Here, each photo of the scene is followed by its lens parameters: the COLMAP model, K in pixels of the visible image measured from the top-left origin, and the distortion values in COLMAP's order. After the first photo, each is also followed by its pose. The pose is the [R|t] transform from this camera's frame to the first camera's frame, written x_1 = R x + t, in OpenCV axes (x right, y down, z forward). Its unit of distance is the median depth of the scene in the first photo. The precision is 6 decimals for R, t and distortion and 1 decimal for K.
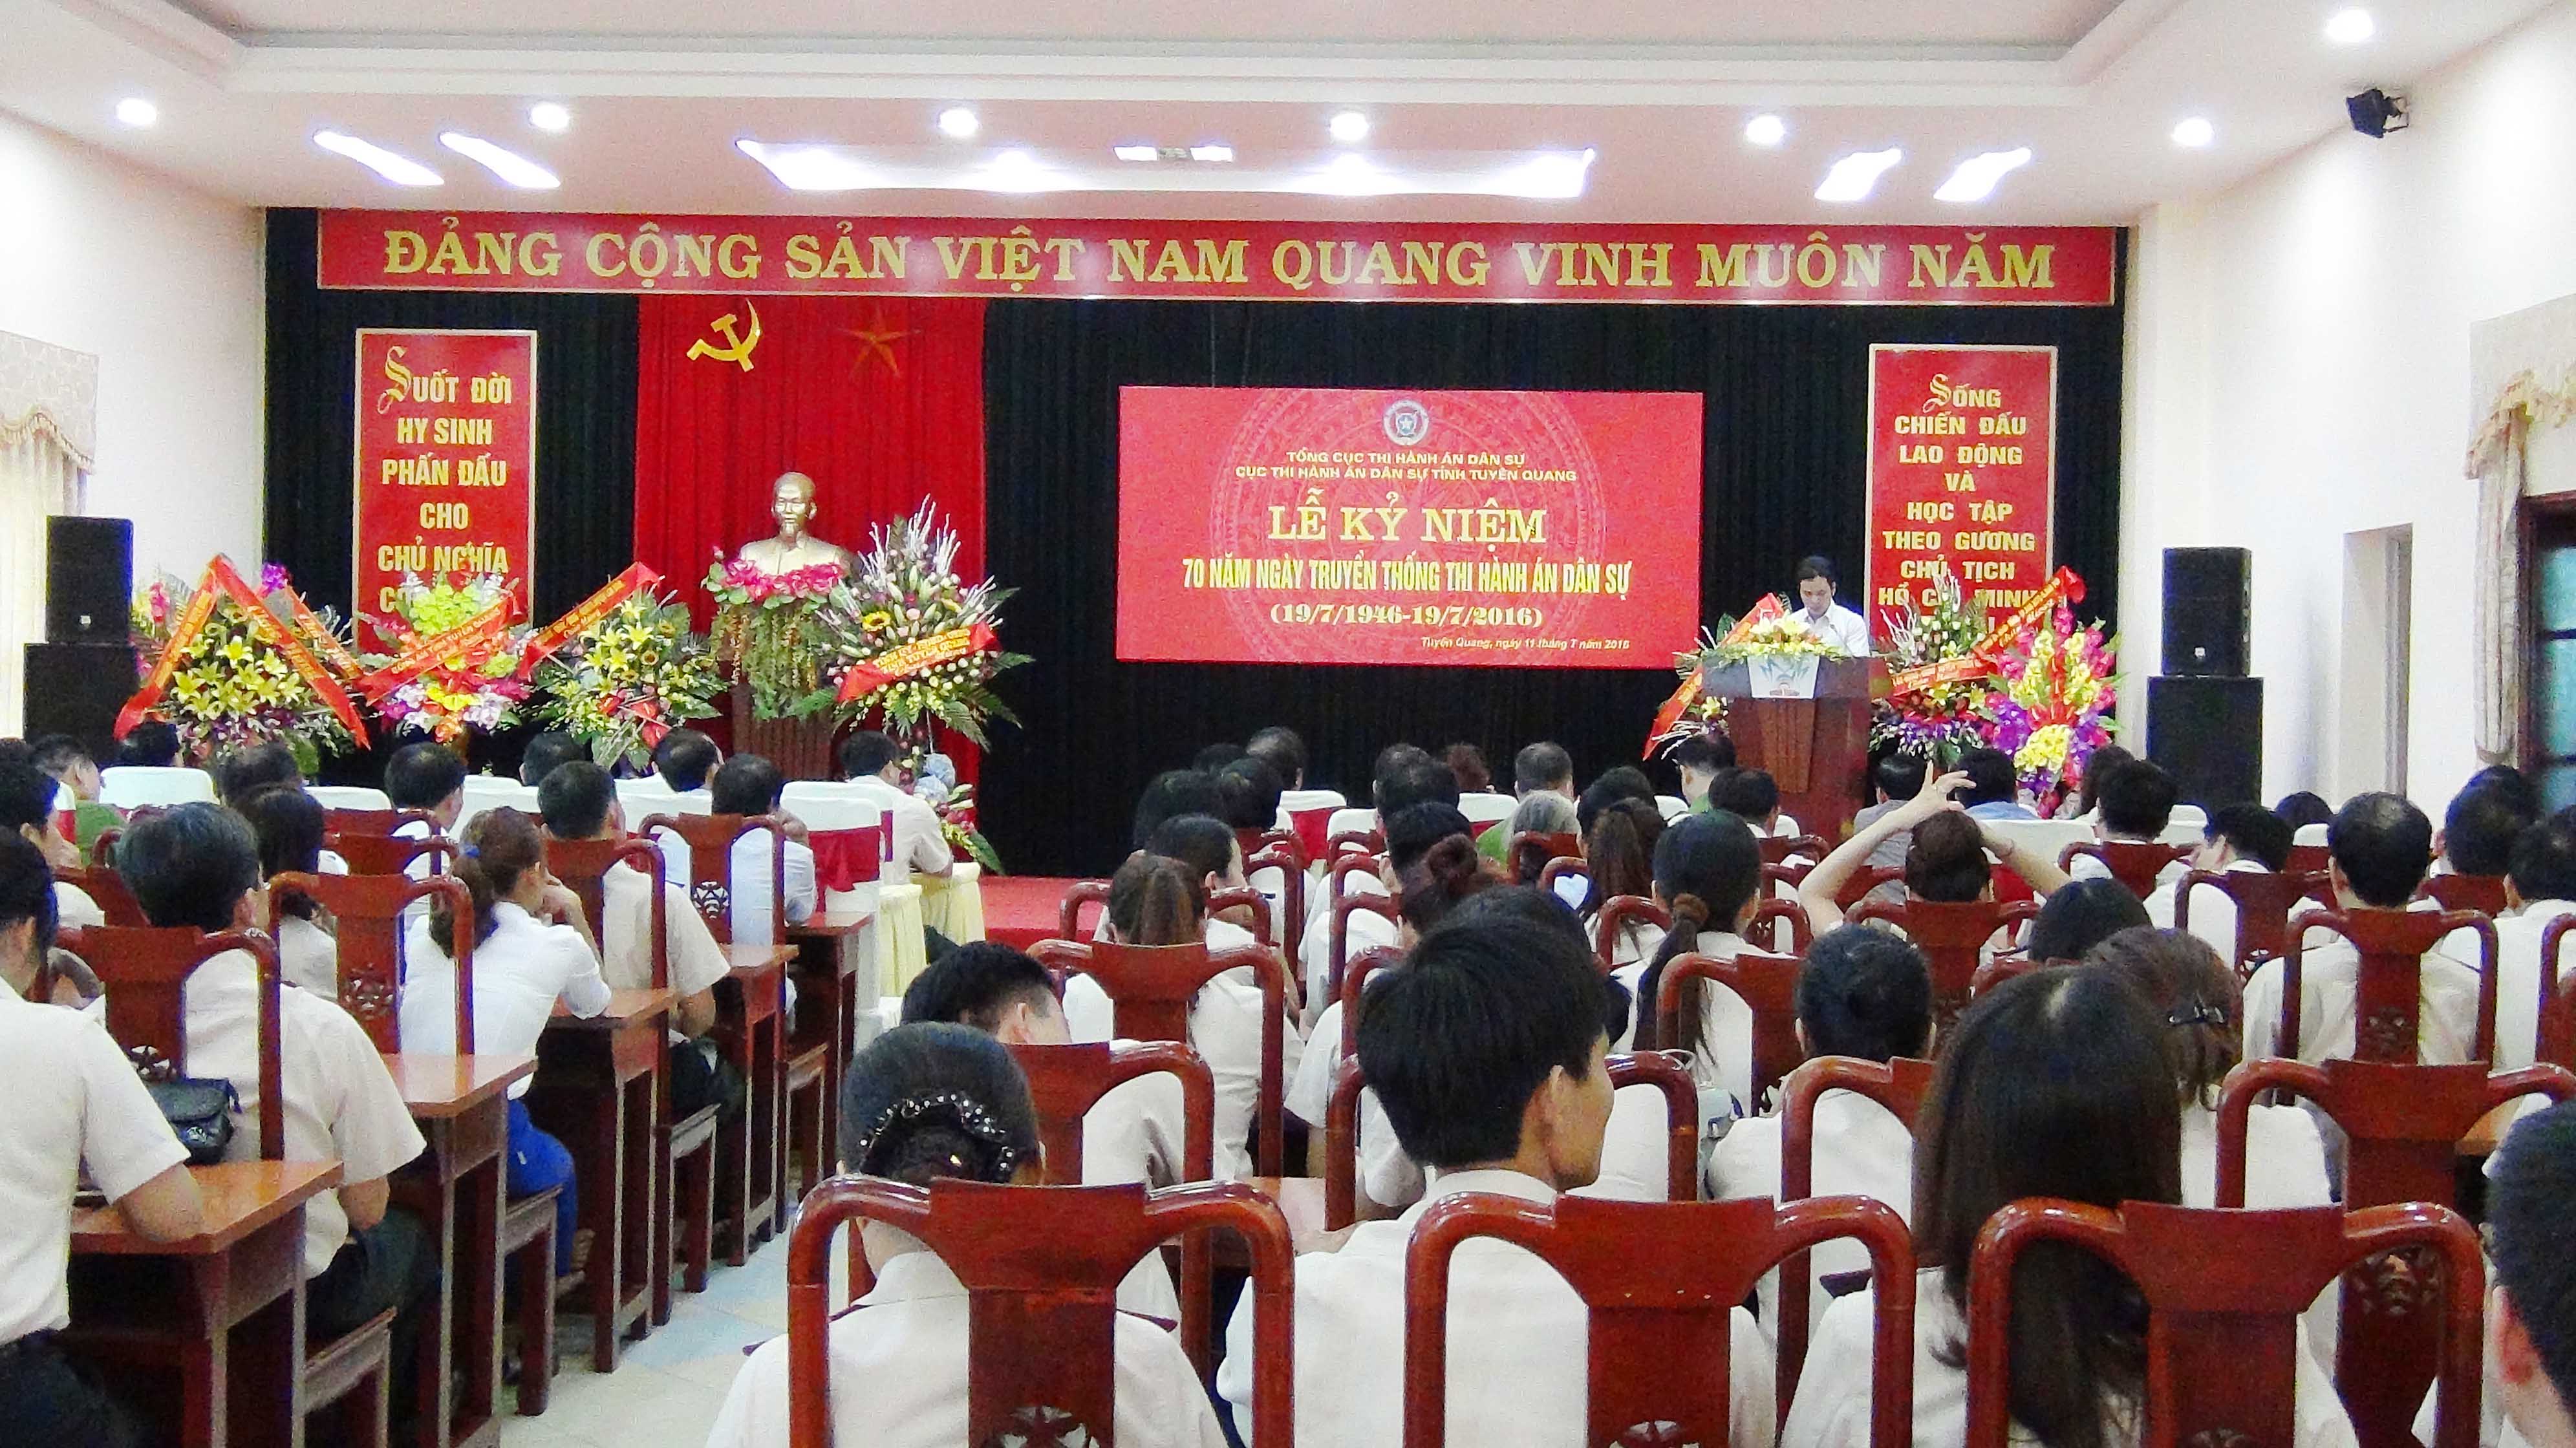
lens RADIAL K [[2561.6, 0, 1279.2], [0, 2561.6, 693.5], [0, 0, 1]] dist [0.058557, 0.004785]
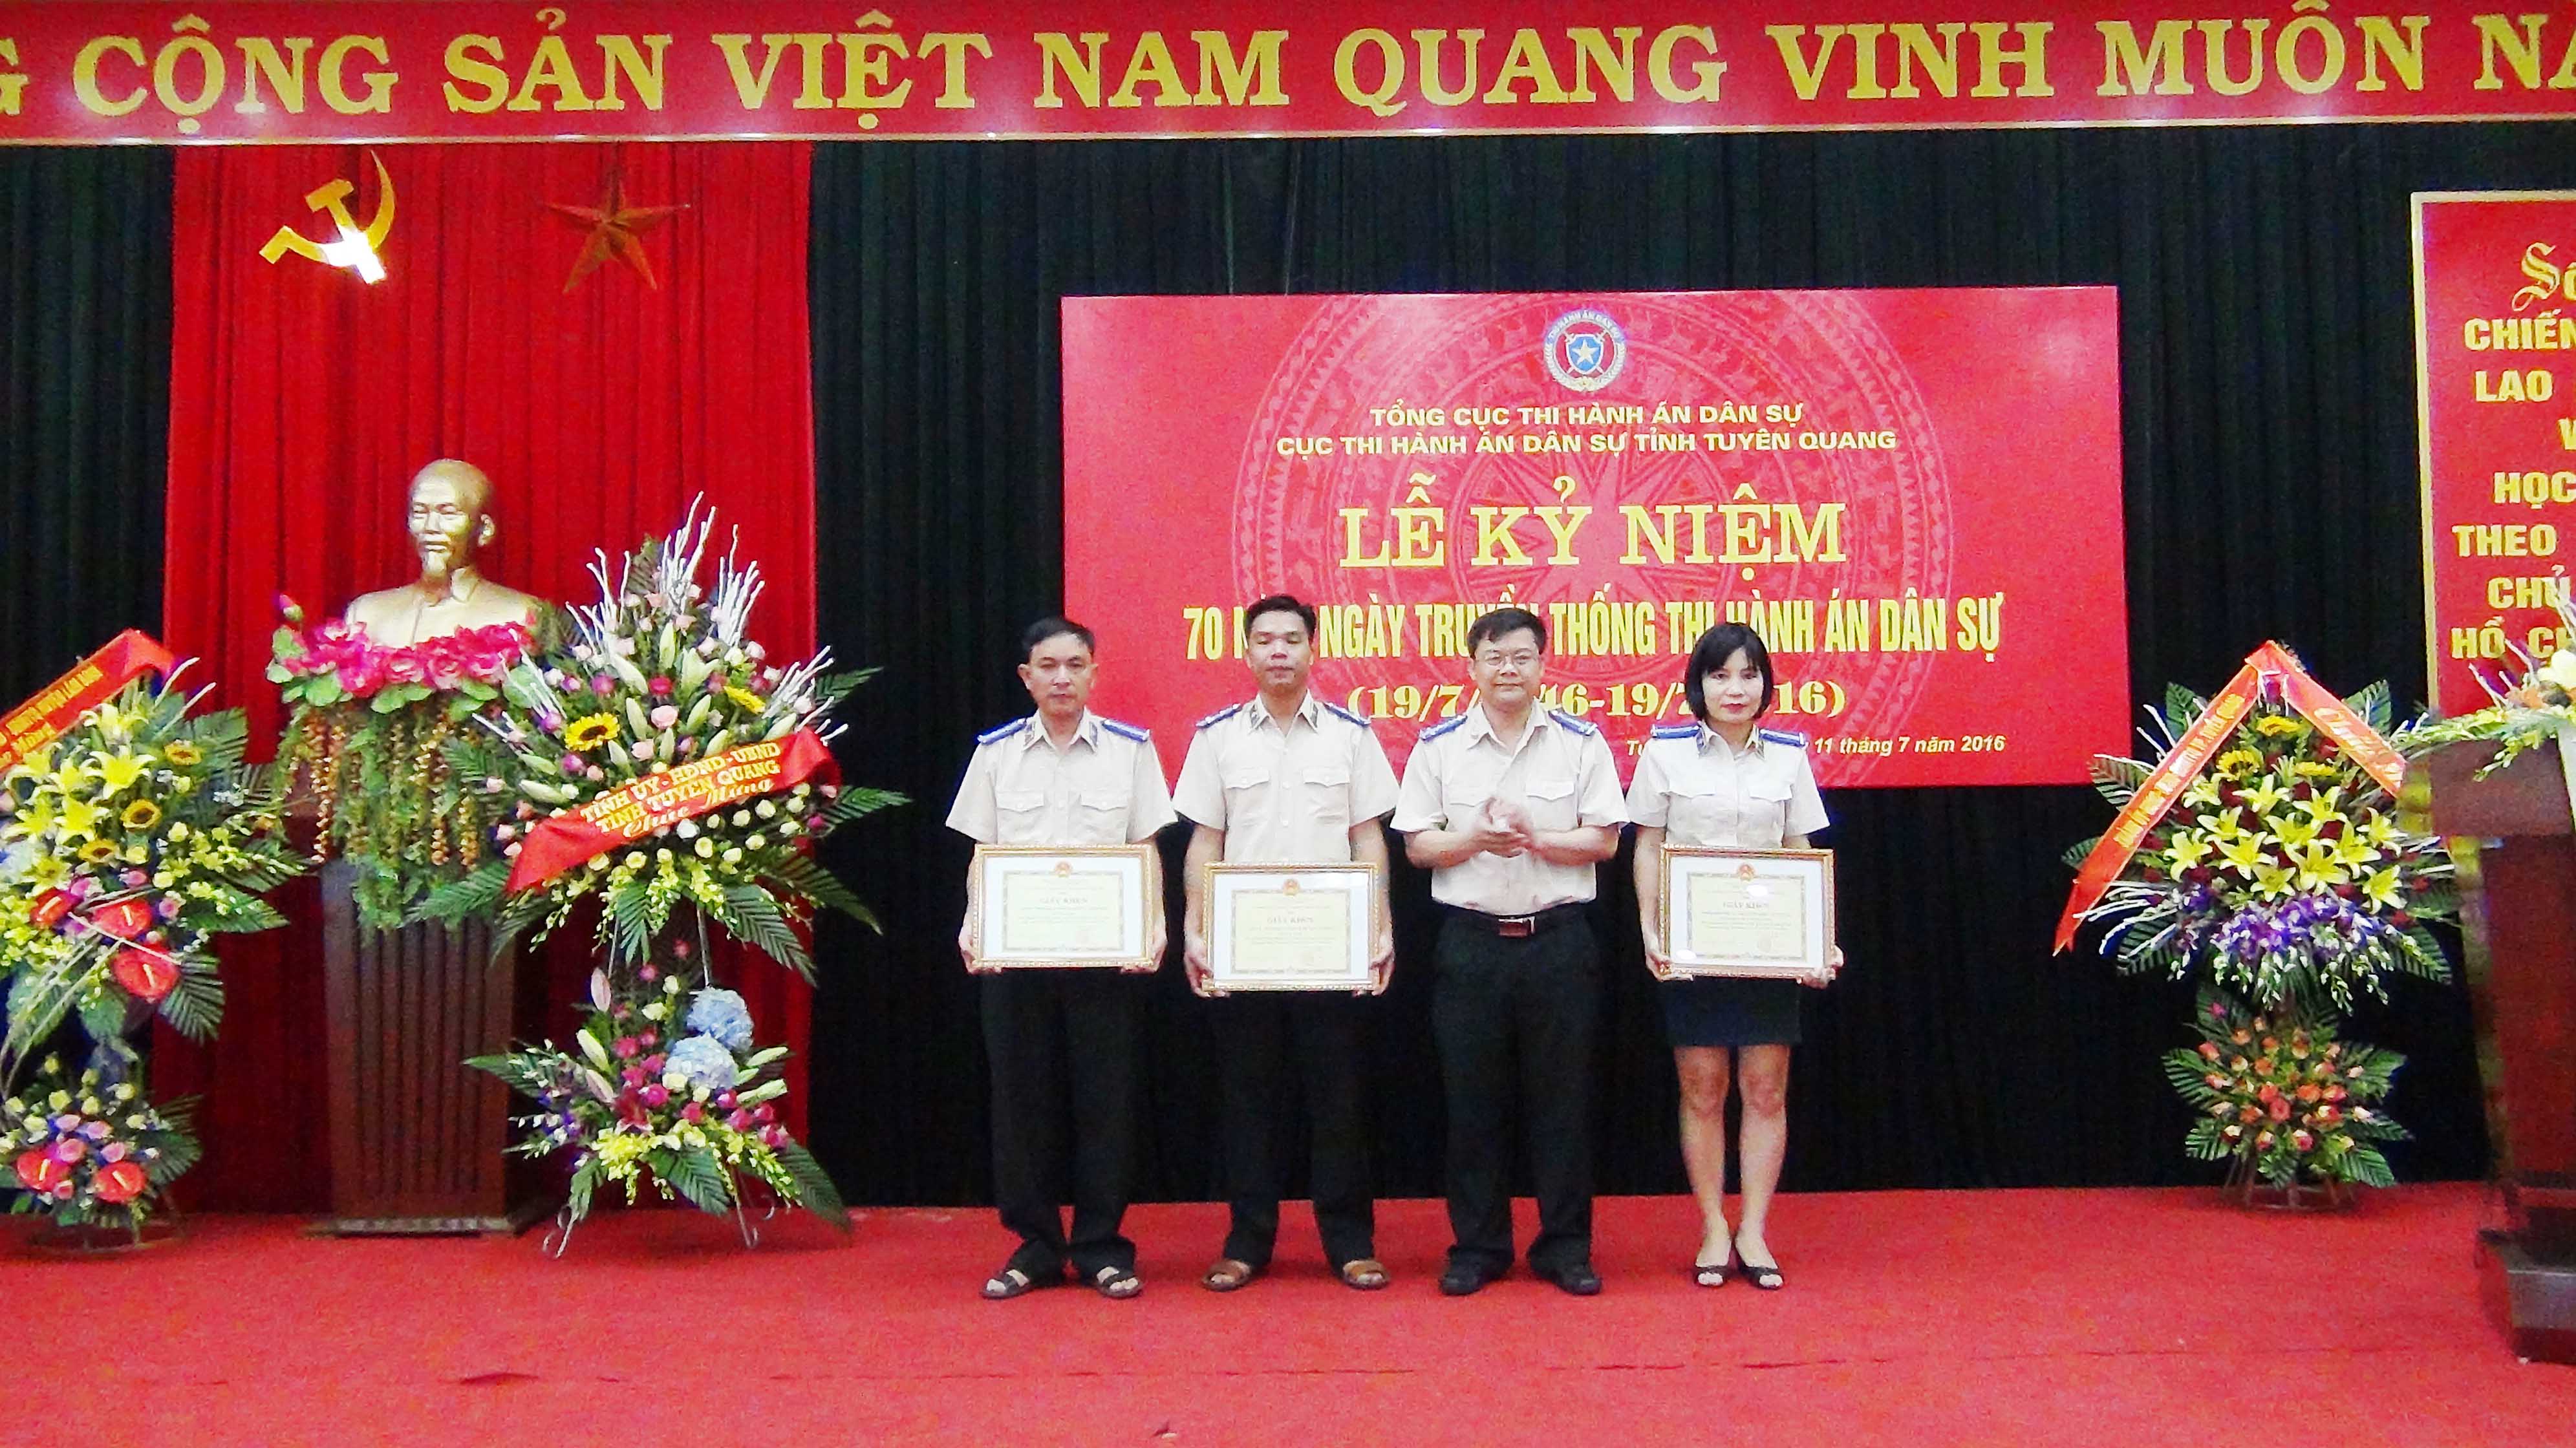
lens RADIAL K [[2089.4, 0, 1265.3], [0, 2089.4, 733.3], [0, 0, 1]] dist [-0.009131, -0.010254]
pose [[0.999235, -0.026171, 0.029057, -0.034149], [0.027703, 0.998176, -0.053636, -0.001716], [-0.027600, 0.054400, 0.998138, 0.562068]]
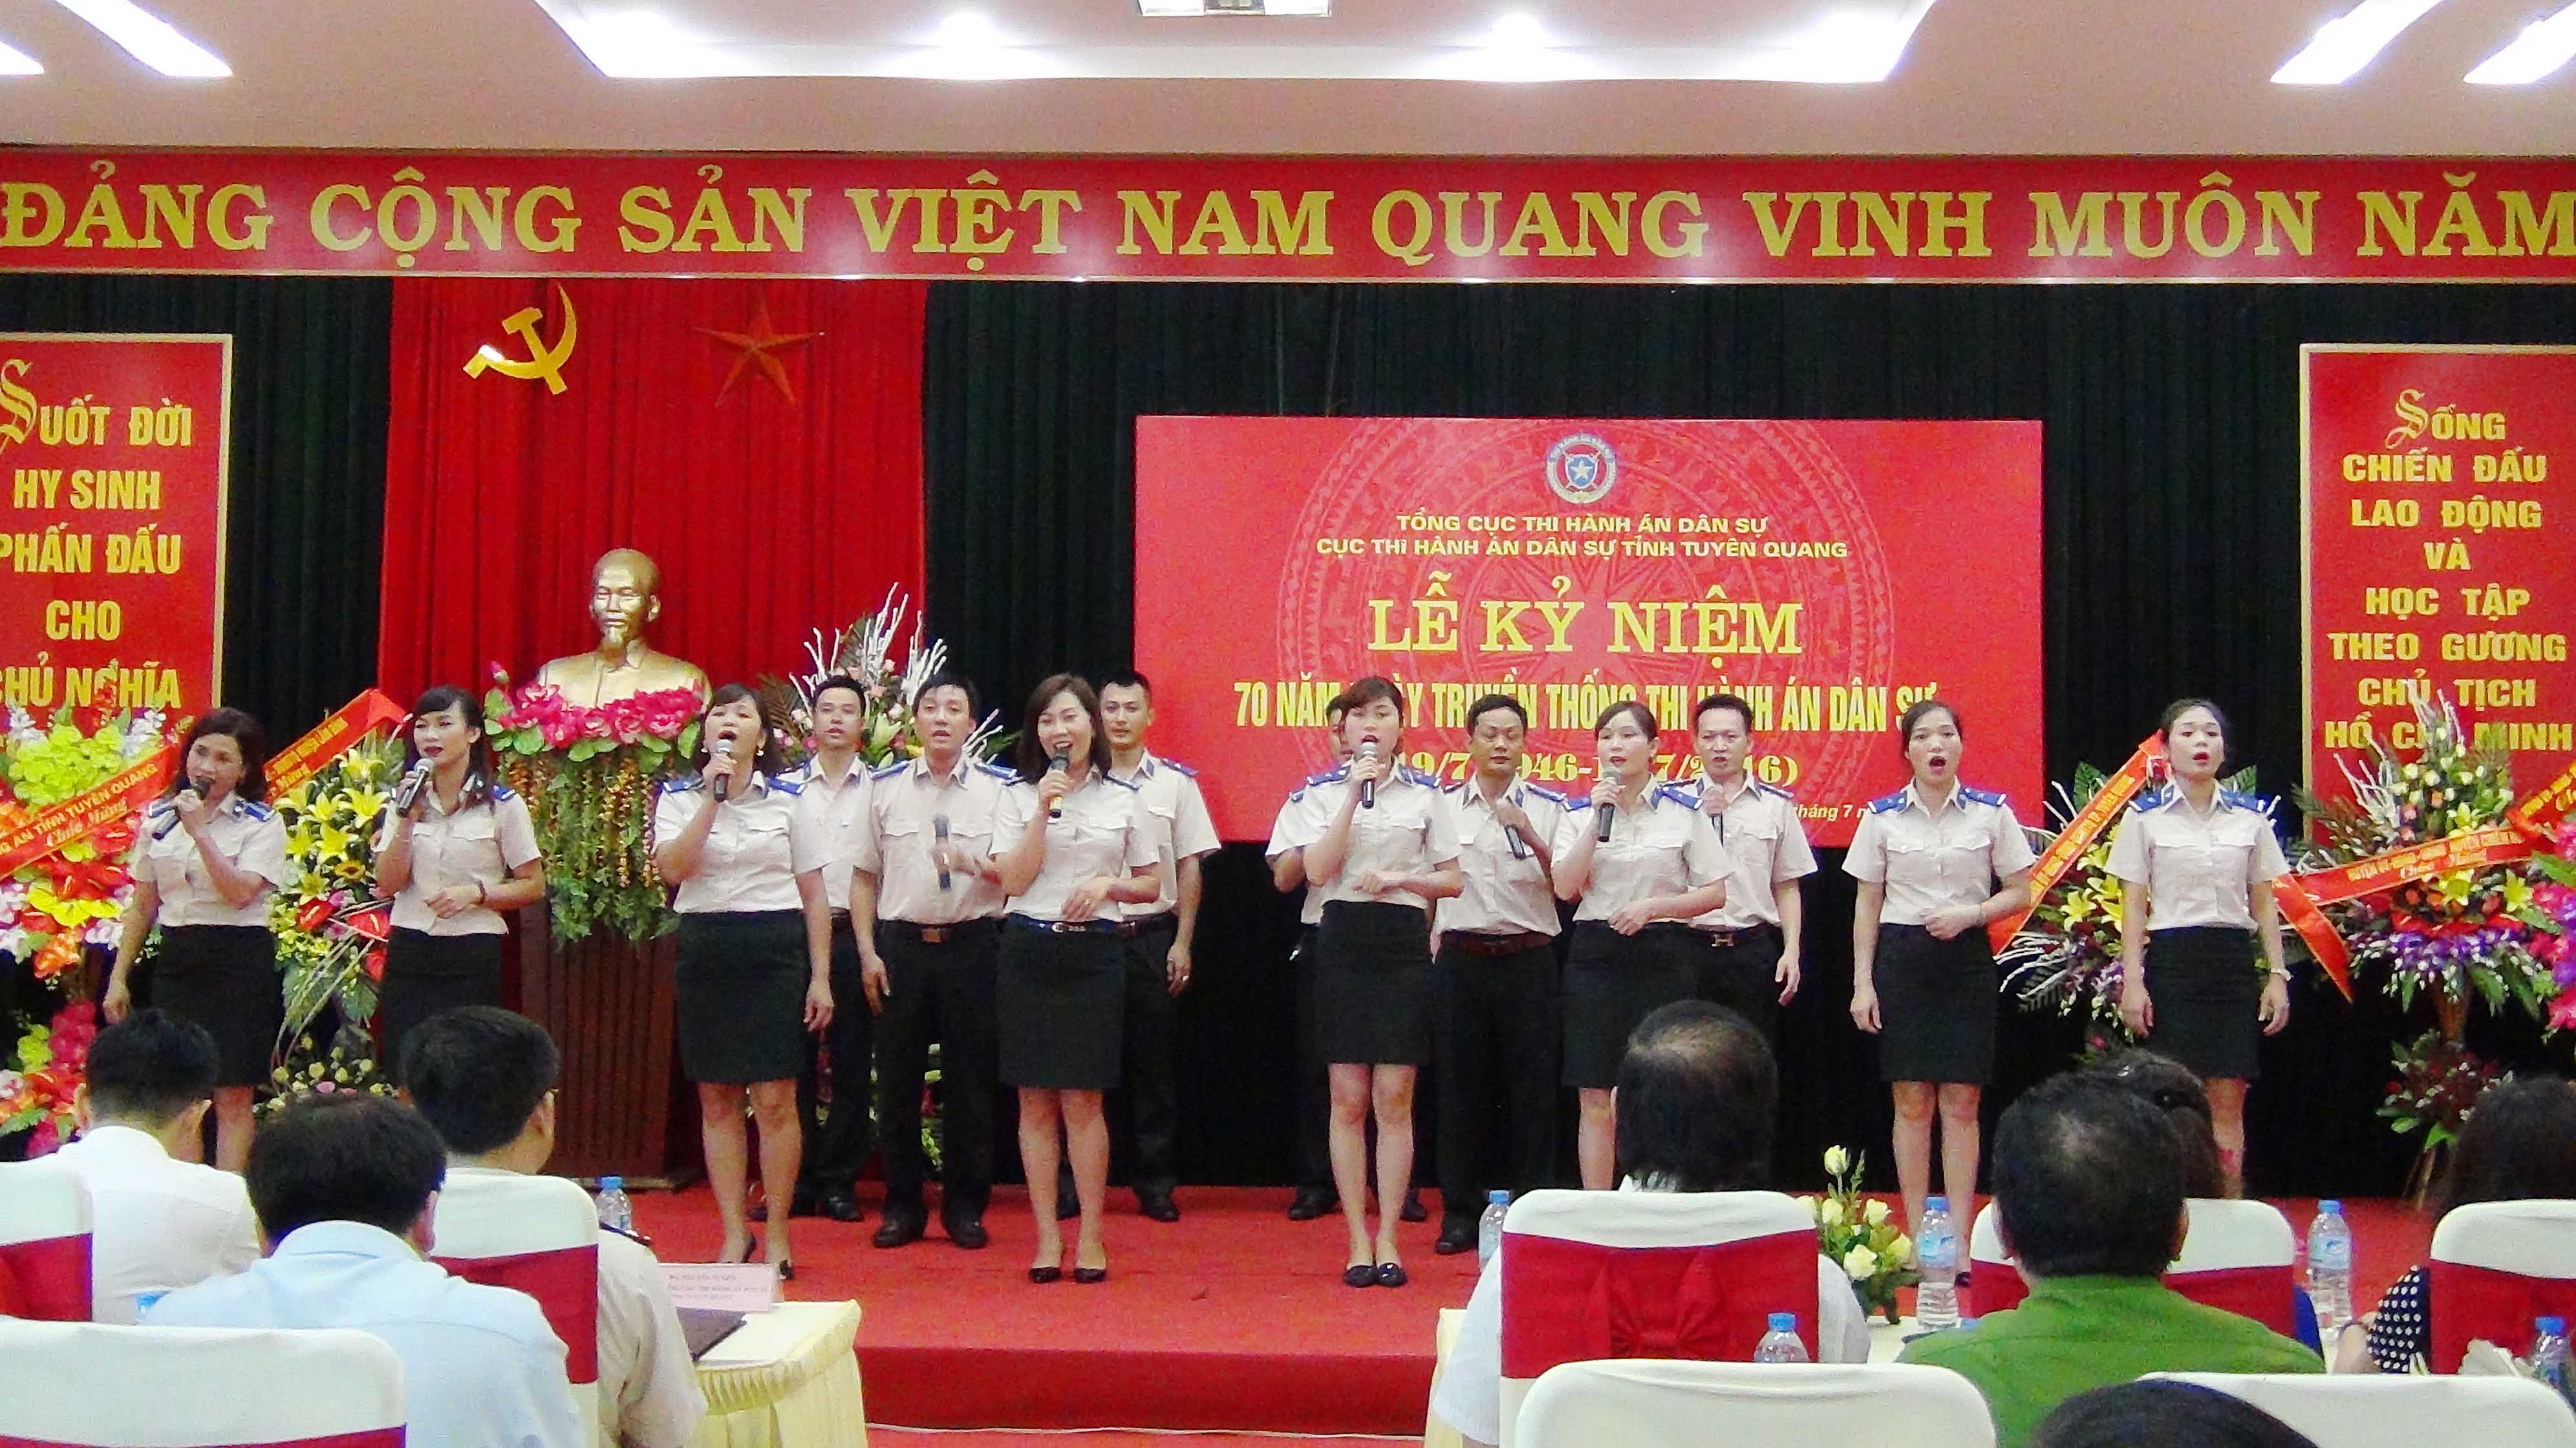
lens RADIAL K [[2624.9, 0, 1293.7], [0, 2624.9, 735.0], [0, 0, 1]] dist [0.011179, -0.039388]
pose [[0.999976, -0.005520, 0.004189, -0.025828], [0.005759, 0.998225, -0.059276, -0.000388], [-0.003854, 0.059299, 0.998233, 0.348270]]
